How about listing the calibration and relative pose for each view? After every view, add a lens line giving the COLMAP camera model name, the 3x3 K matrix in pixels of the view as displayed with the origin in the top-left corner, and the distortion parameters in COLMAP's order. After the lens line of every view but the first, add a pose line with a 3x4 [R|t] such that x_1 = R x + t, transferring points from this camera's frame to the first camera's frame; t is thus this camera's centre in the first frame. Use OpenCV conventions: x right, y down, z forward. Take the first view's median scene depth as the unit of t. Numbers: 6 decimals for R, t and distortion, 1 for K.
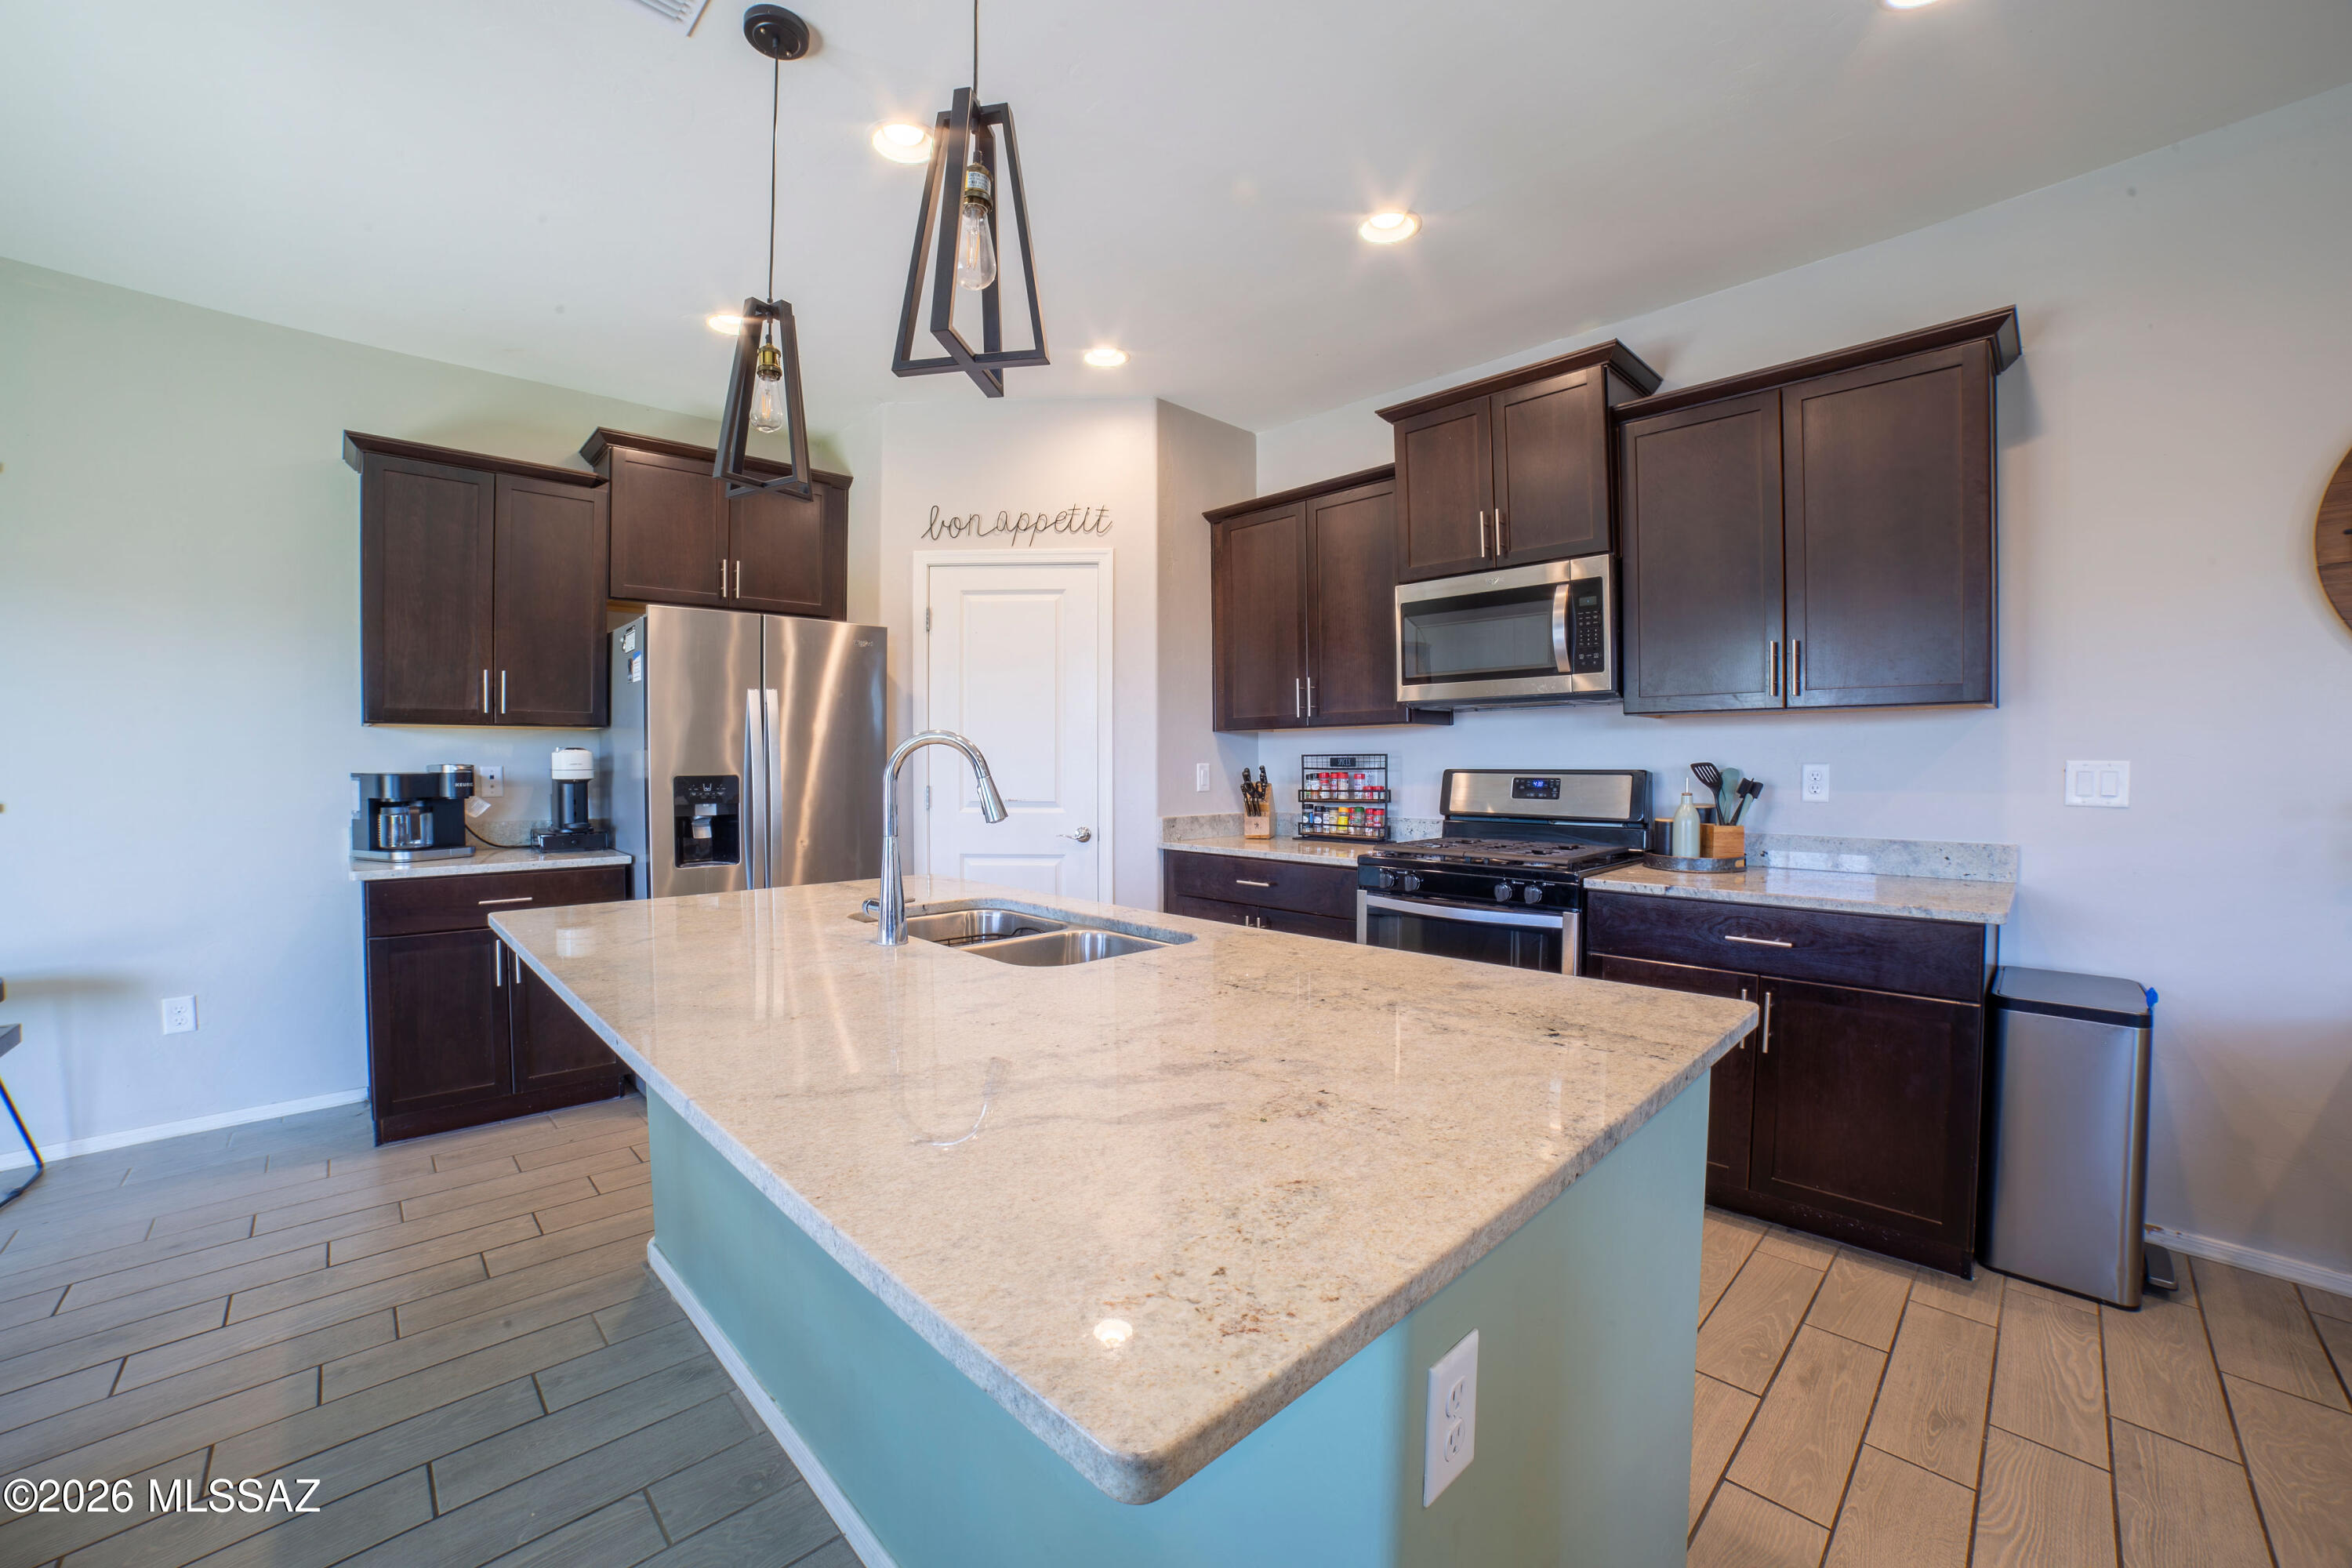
lens RADIAL K [[981.5, 0, 1176.0], [0, 981.5, 784.0], [0, 0, 1]] dist [-0.062852, 0.000019]
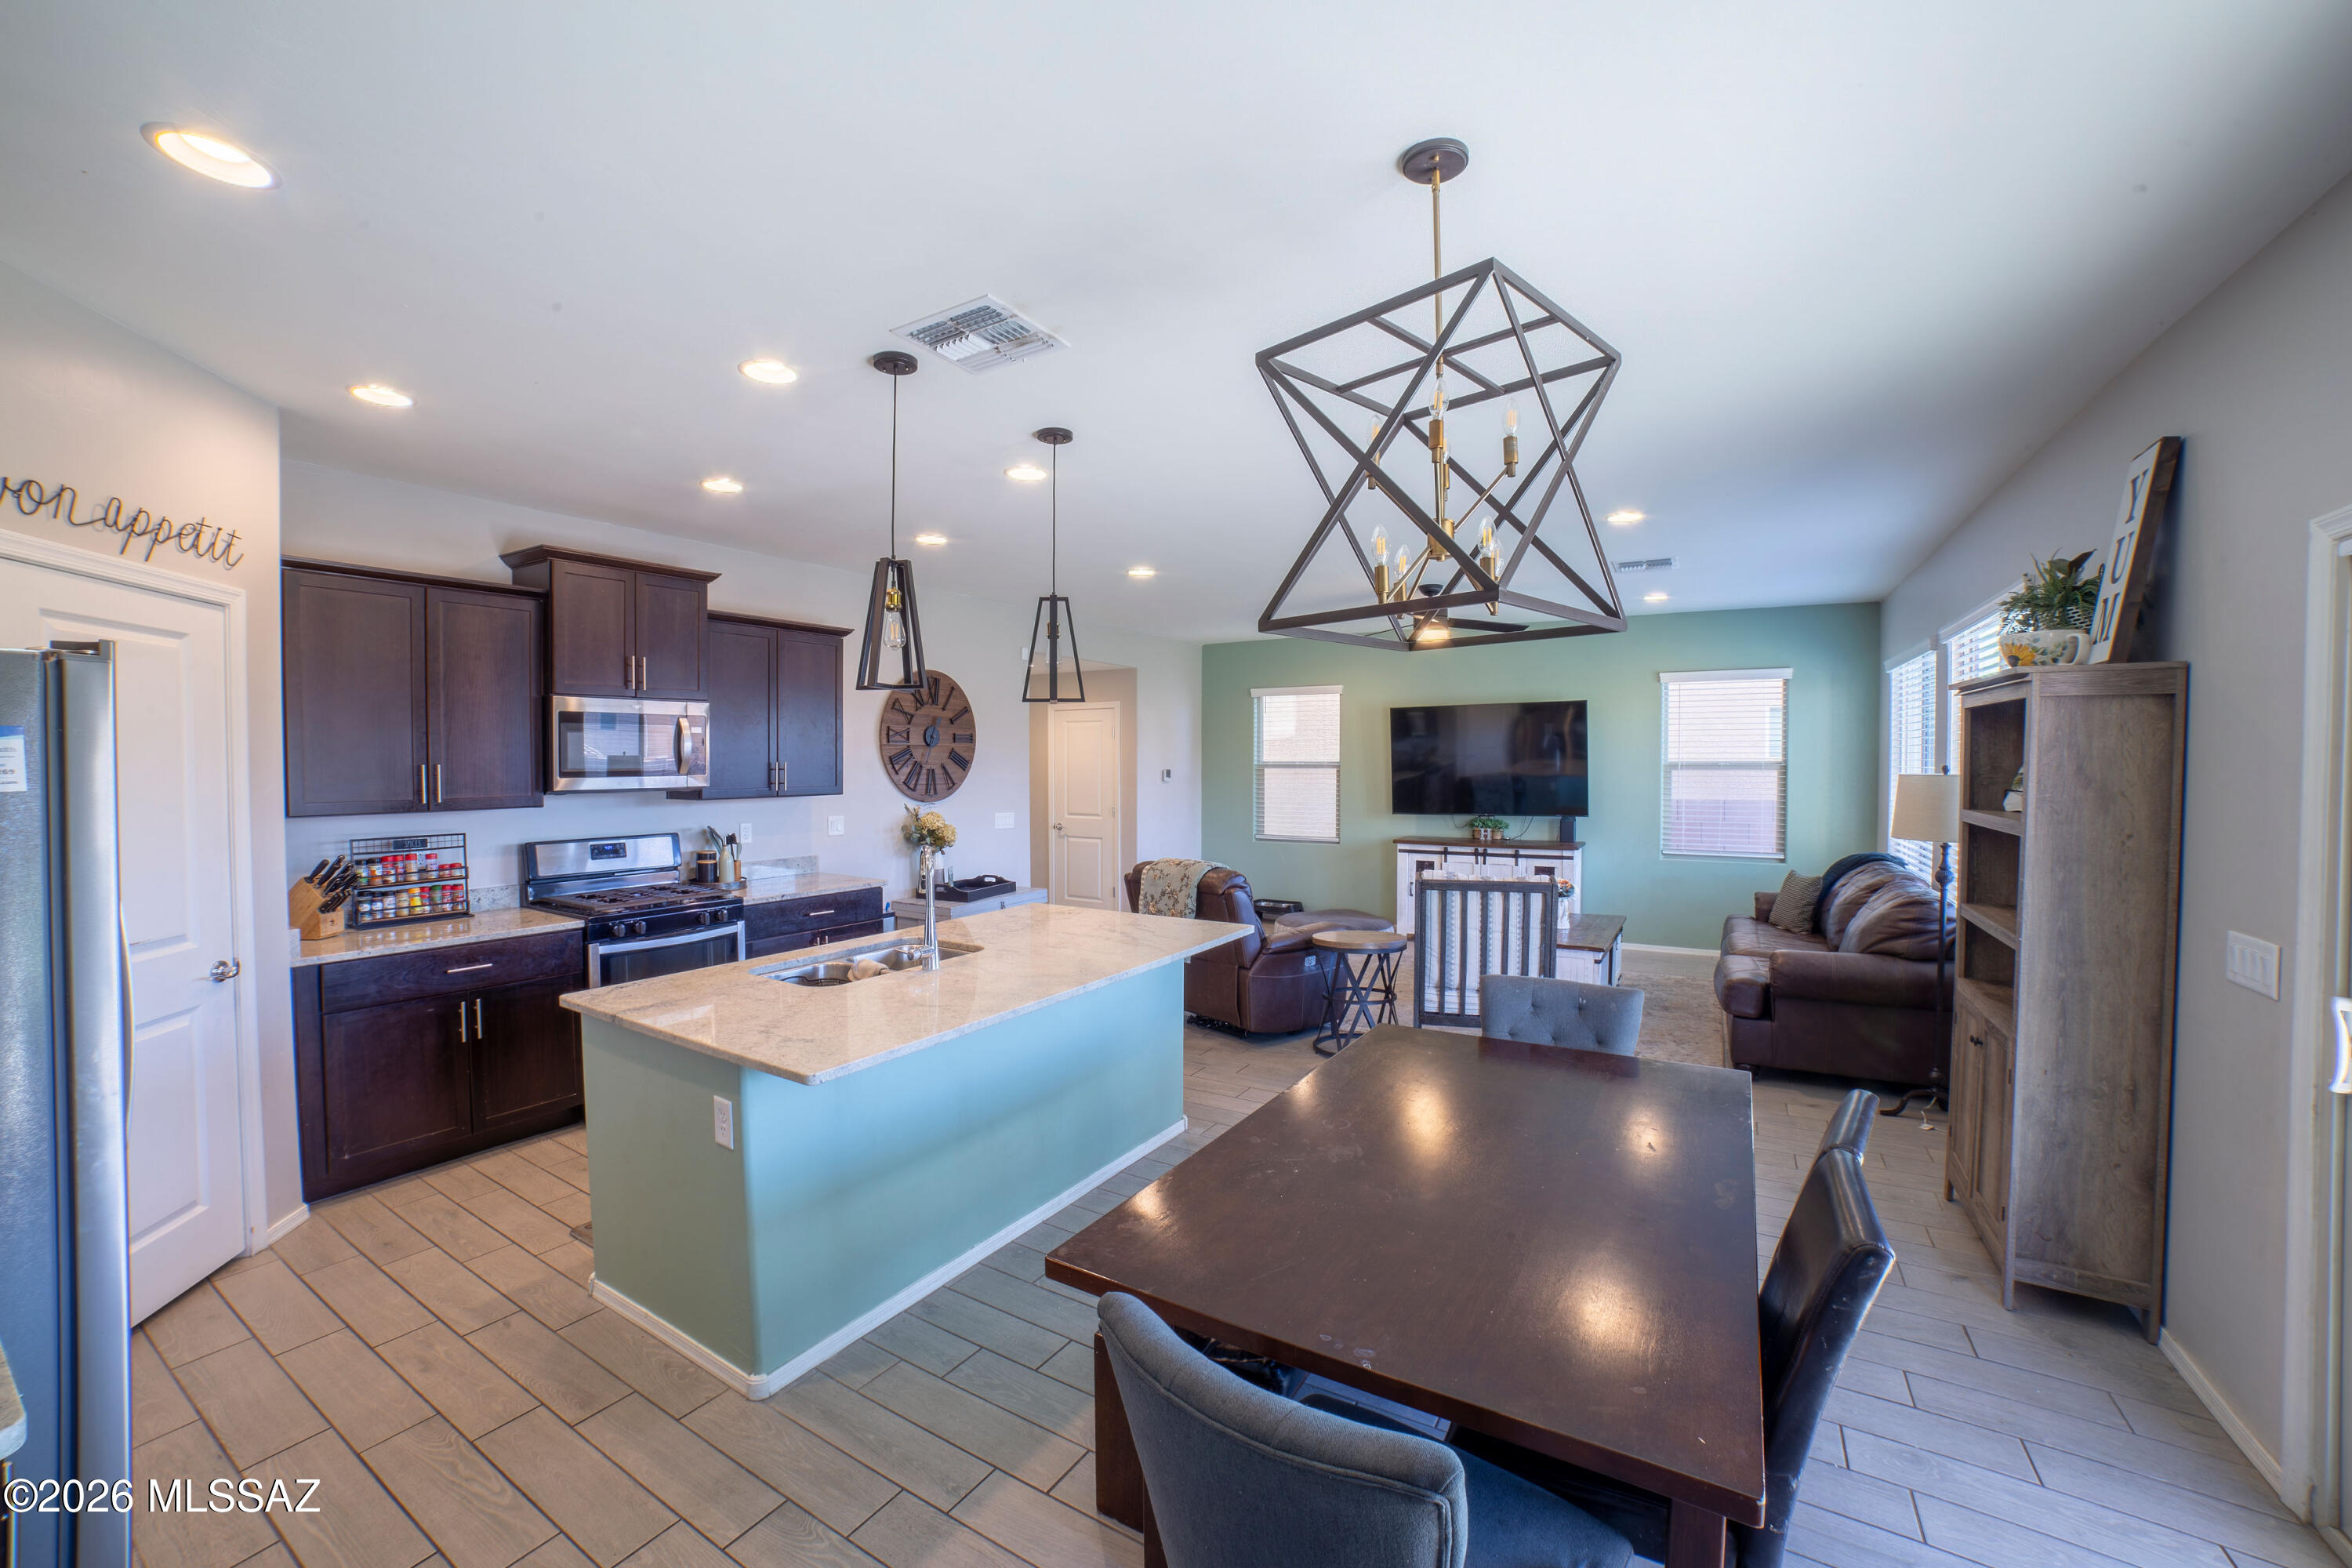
lens RADIAL K [[937.9, 0, 1176.0], [0, 937.9, 784.0], [0, 0, 1]] dist [-0.000065, -0.000032]
pose [[-0.266565, -0.021512, 0.963577, -0.966360], [0.012957, 0.999581, 0.025900, -0.098369], [-0.963730, 0.019389, -0.266174, 0.496599]]
